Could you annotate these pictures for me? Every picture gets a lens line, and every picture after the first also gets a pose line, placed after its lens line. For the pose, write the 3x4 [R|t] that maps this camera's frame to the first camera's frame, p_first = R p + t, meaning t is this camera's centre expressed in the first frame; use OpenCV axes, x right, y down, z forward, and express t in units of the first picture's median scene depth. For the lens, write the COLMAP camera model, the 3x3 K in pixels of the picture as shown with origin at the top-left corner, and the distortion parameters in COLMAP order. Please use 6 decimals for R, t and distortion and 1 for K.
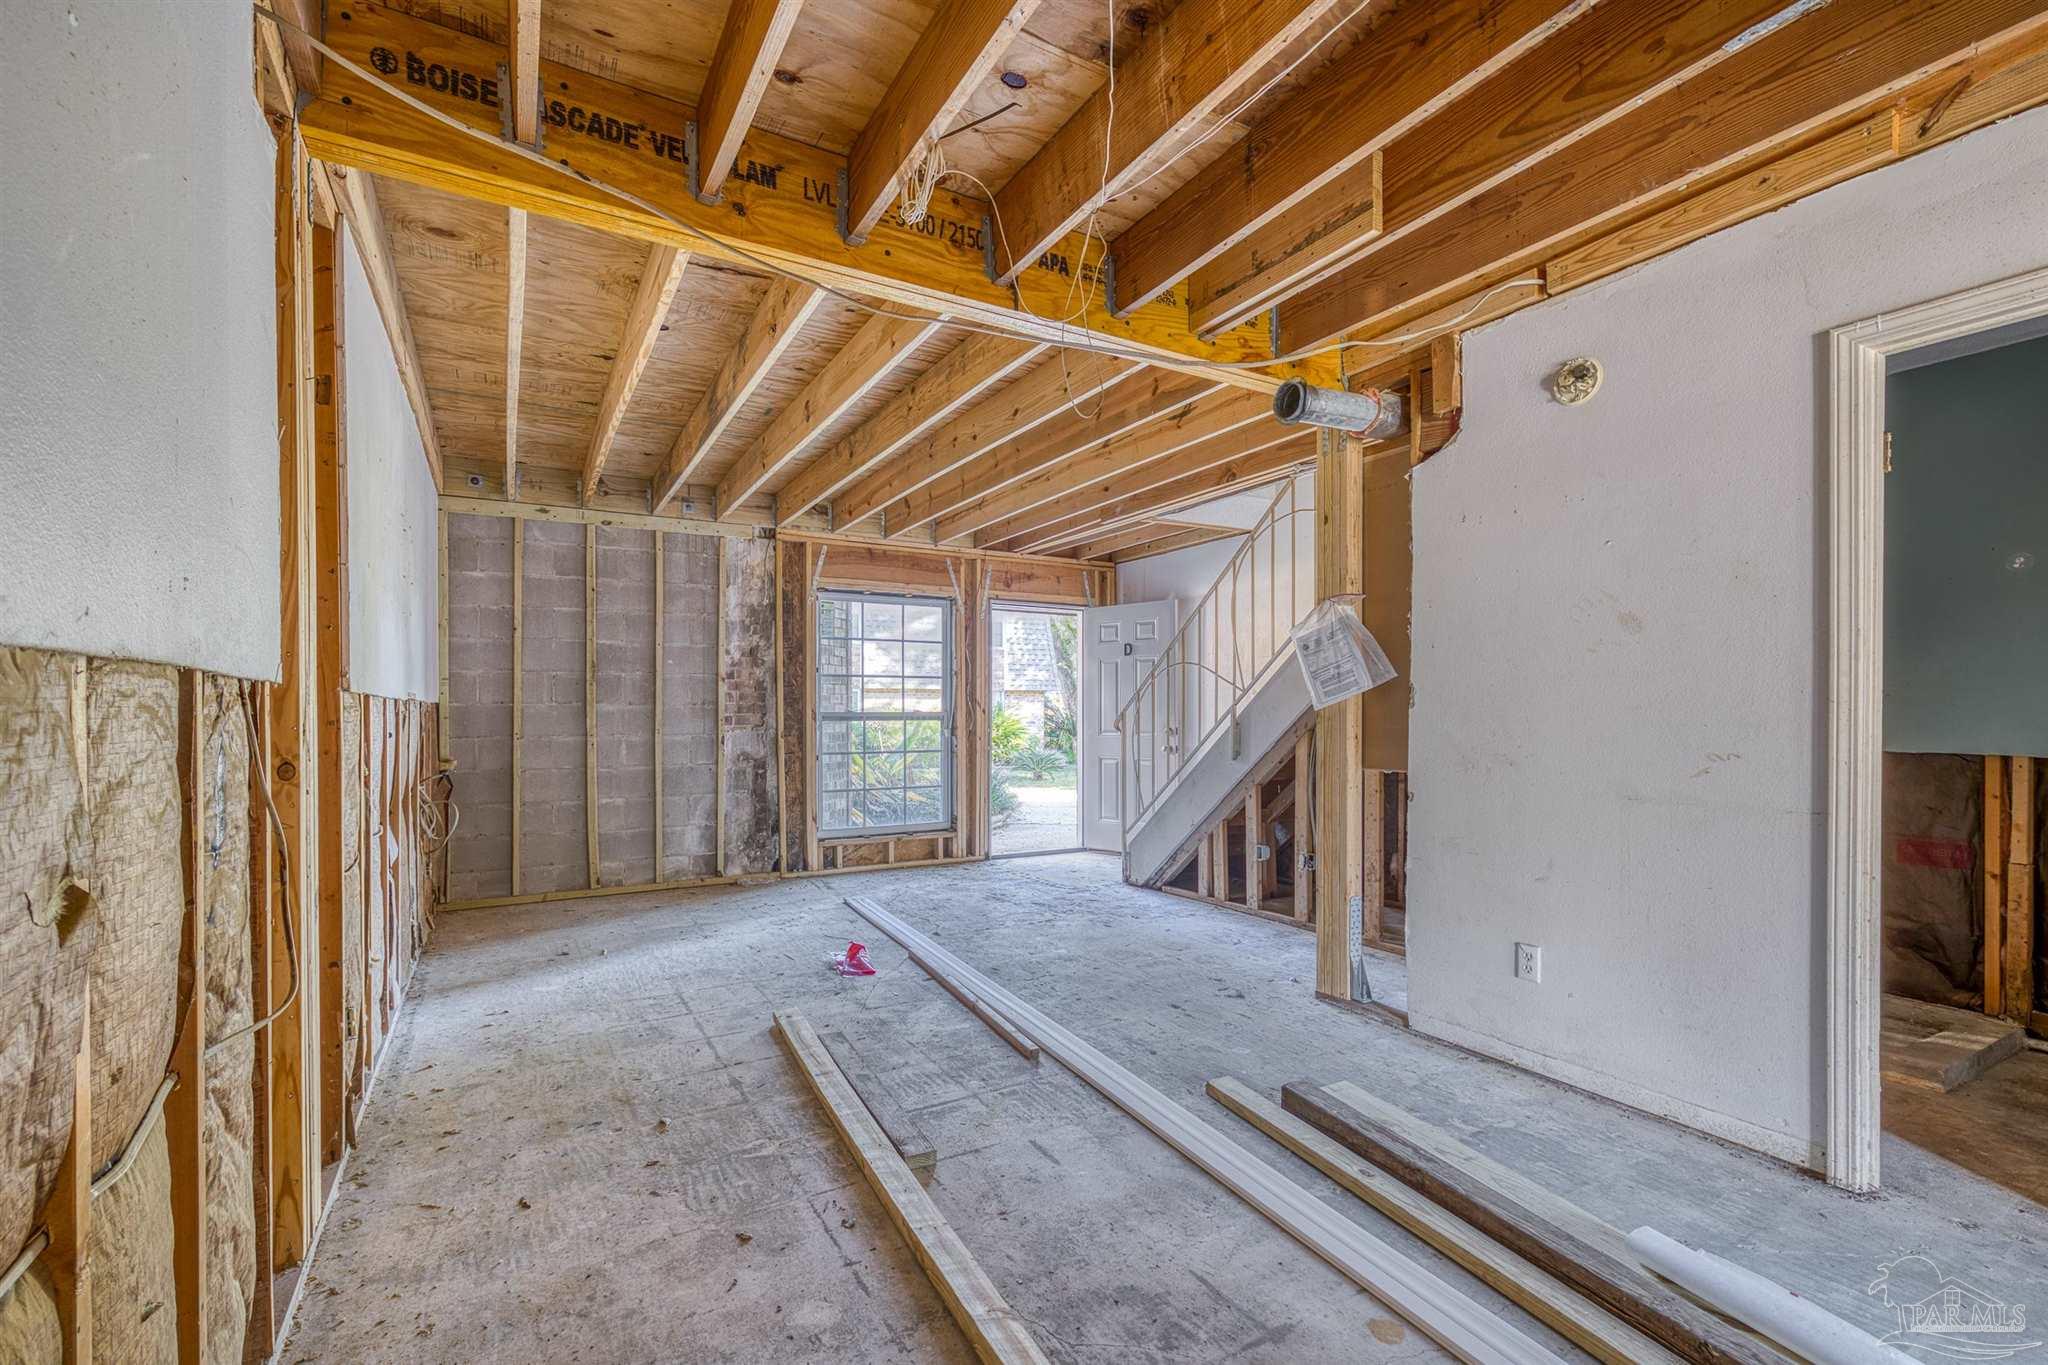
lens RADIAL K [[880.8, 0, 1019.0], [0, 880.8, 717.0], [0, 0, 1]] dist [-0.000469, 0.000587]
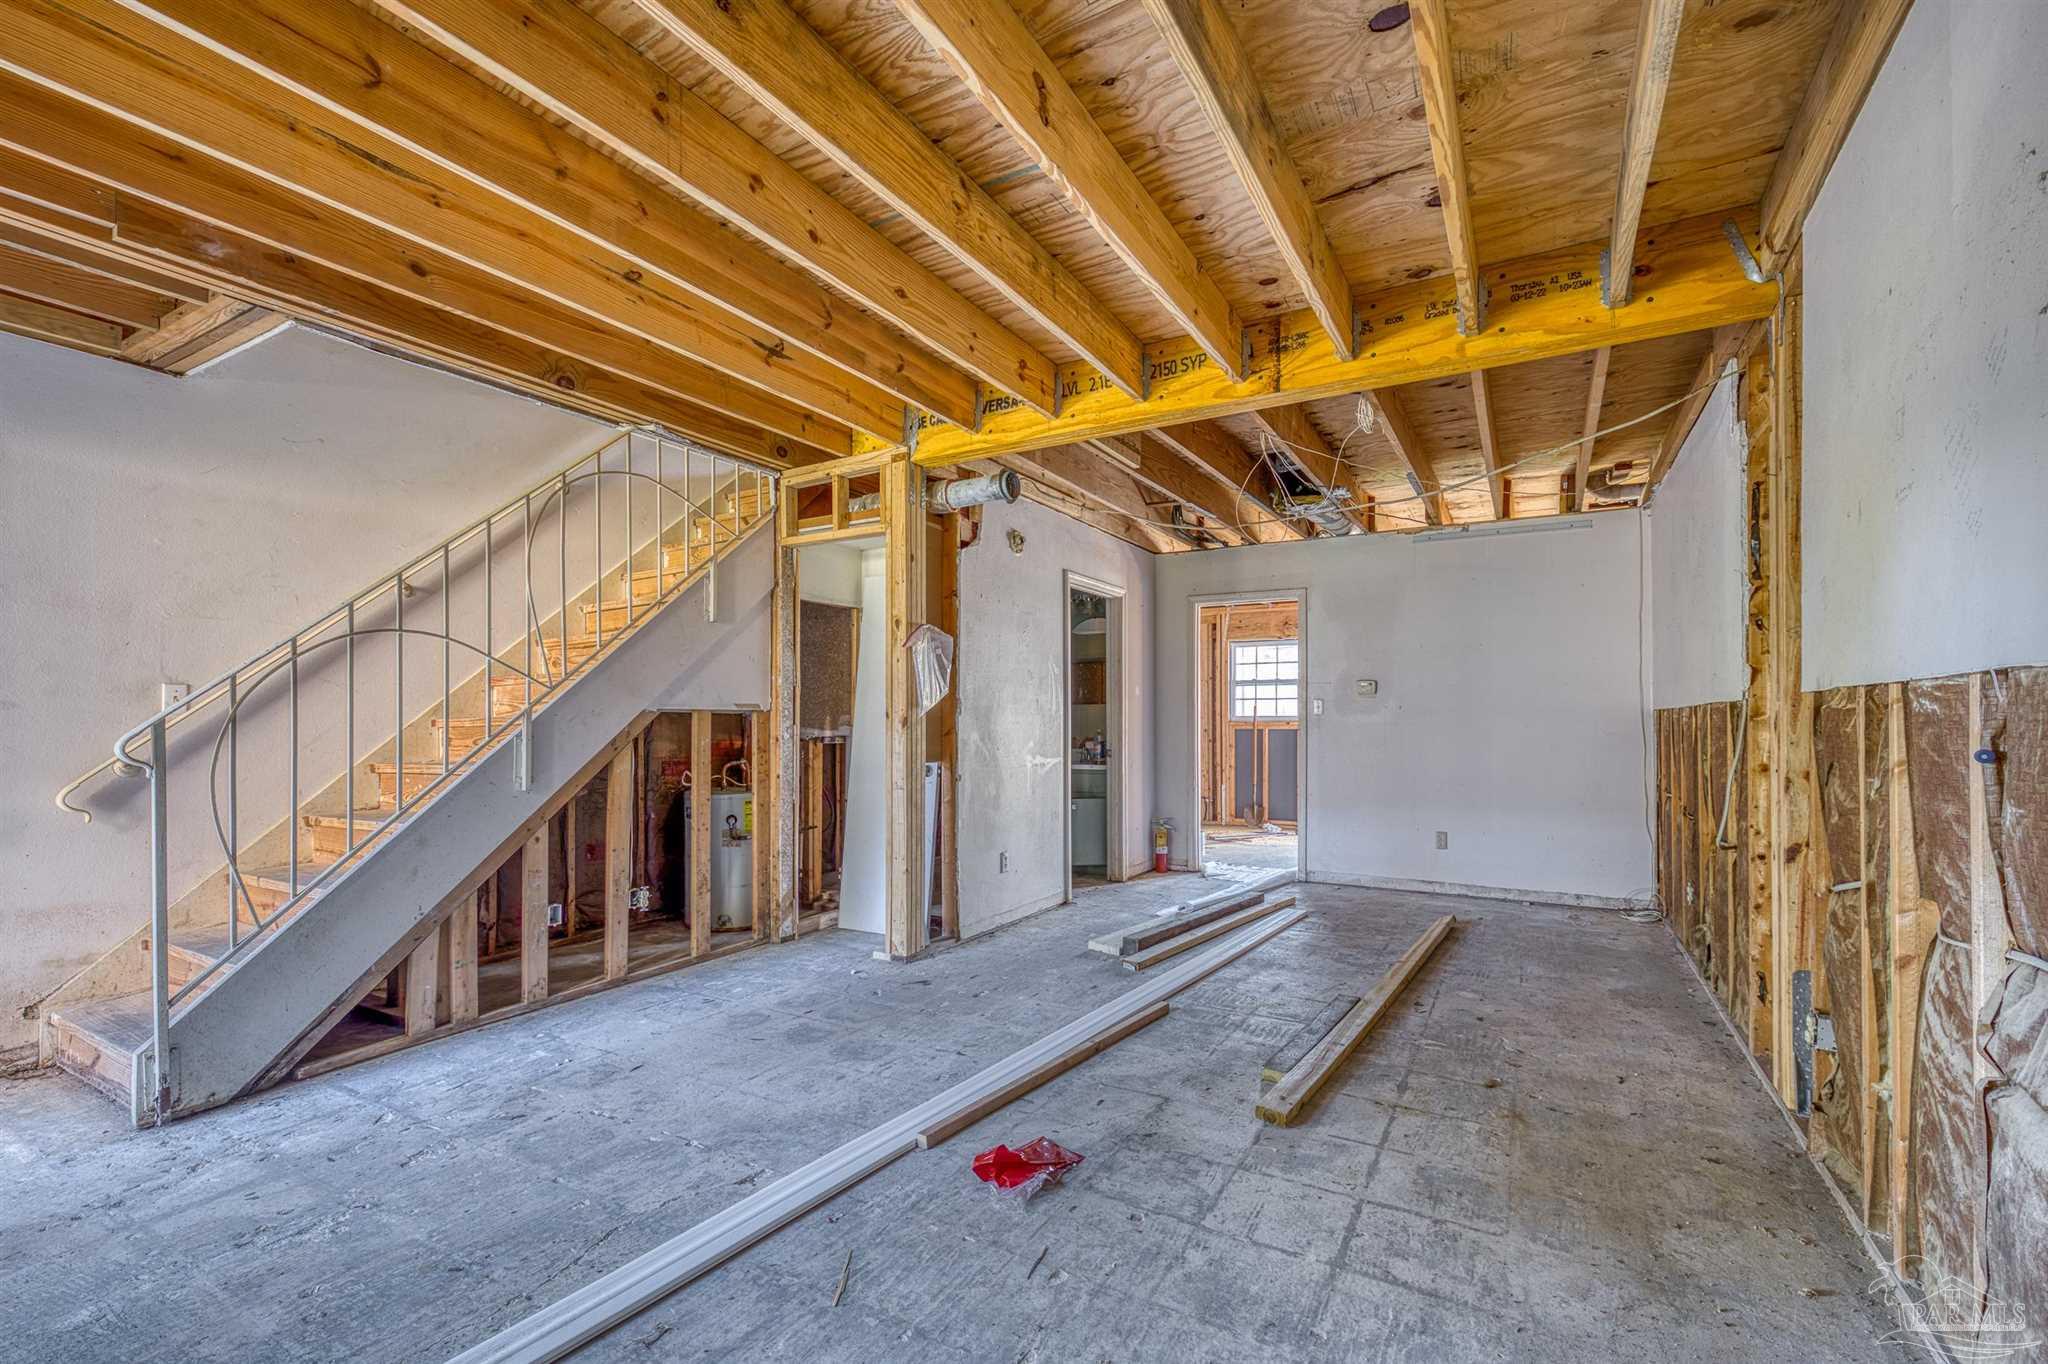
lens RADIAL K [[880.8, 0, 1019.0], [0, 880.8, 716.5], [0, 0, 1]] dist [-0.000469, 0.000587]
pose [[-0.485457, 0.007161, 0.874231, -0.889646], [0.006383, 0.999969, -0.004646, -0.001411], [-0.874237, 0.003325, -0.485487, 1.681865]]
